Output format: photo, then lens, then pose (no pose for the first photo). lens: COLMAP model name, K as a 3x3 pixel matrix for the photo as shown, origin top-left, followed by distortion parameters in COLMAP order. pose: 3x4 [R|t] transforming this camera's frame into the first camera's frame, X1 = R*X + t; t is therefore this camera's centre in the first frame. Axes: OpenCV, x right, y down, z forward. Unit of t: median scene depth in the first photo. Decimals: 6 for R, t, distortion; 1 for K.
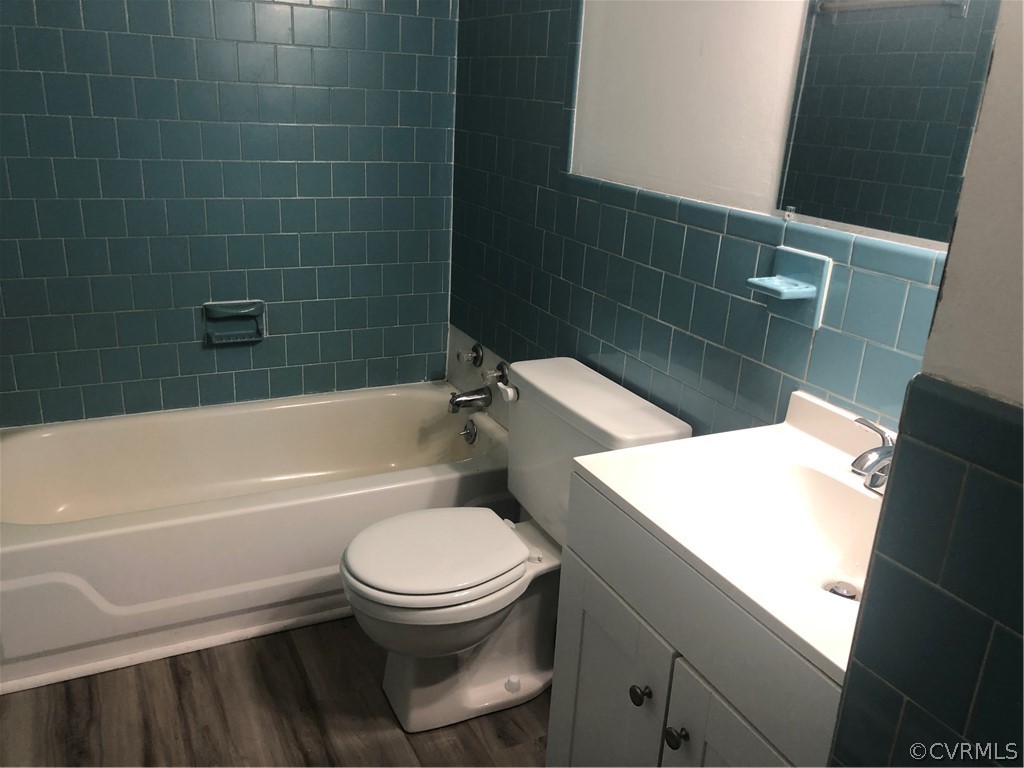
lens RADIAL K [[832.0, 0, 512.0], [0, 832.0, 384.0], [0, 0, 1]] dist [0.051096, -0.067692]
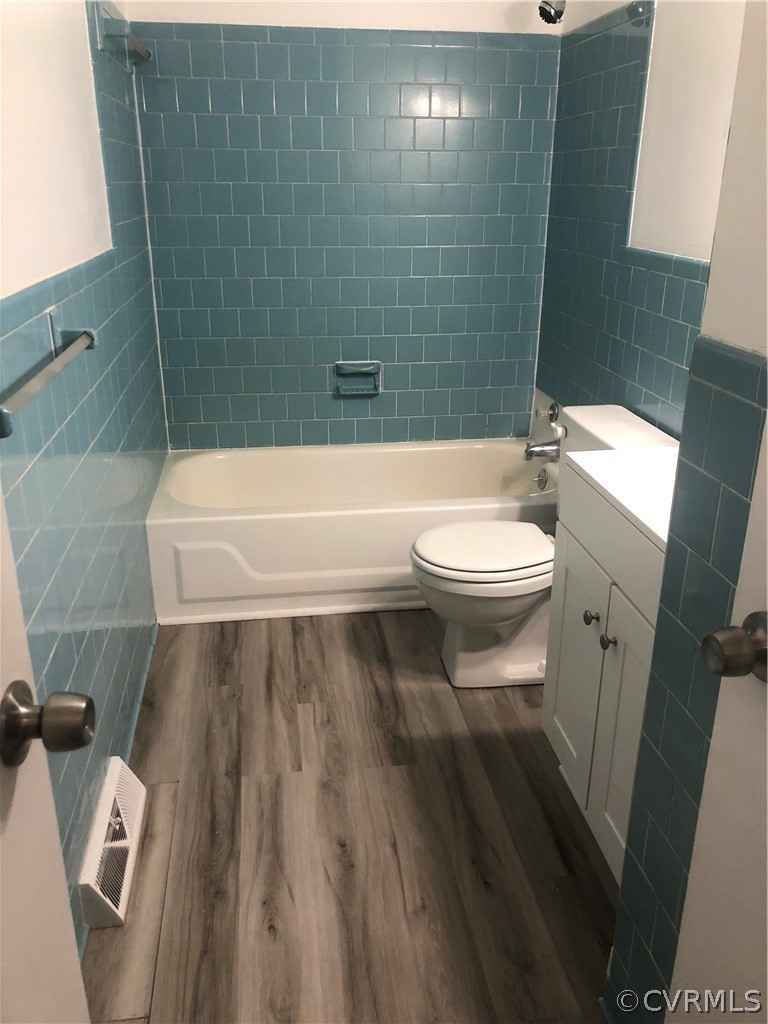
lens RADIAL K [[832.0, 0, 397.4], [0, 832.0, 508.3], [0, 0, 1]] dist [0.051096, -0.067692]
pose [[0.950691, 0.068138, -0.302564, 0.130501], [-0.061976, 0.997629, 0.029935, 0.089358], [0.303886, -0.009707, 0.952659, -0.196242]]
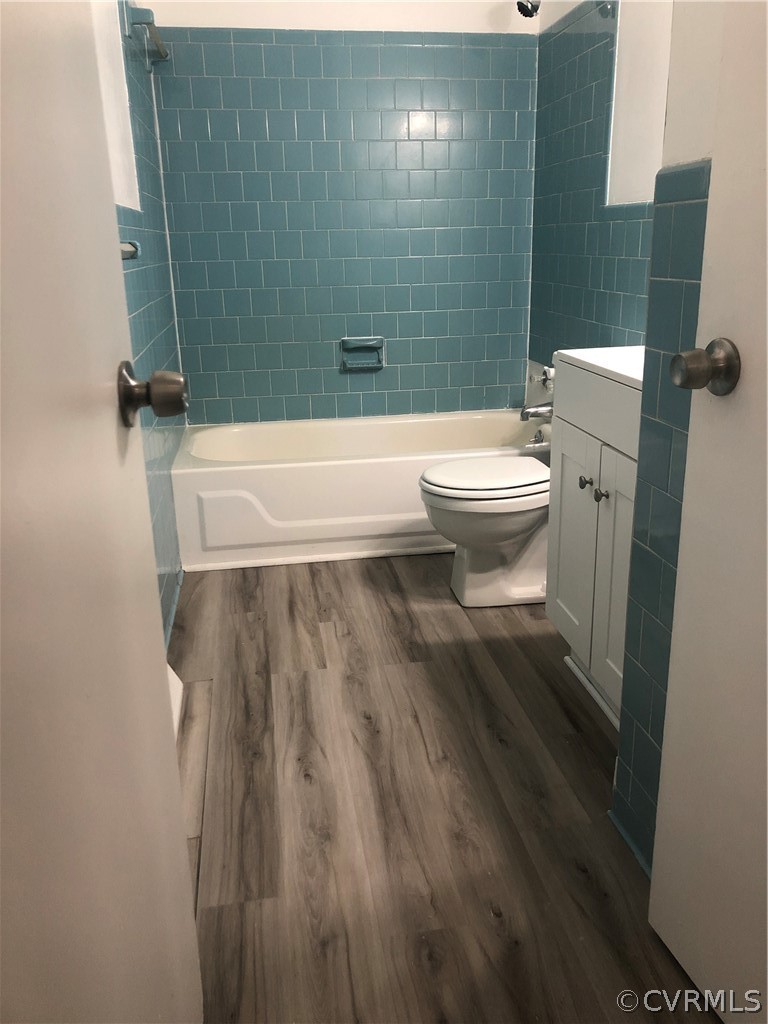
lens RADIAL K [[832.4, 0, 408.1], [0, 832.4, 510.2], [0, 0, 1]] dist [0.058437, -0.079491]
pose [[0.956555, 0.018011, -0.290994, 0.148696], [-0.029713, 0.998916, -0.035845, 0.250532], [0.290033, 0.042934, 0.956053, -0.278834]]
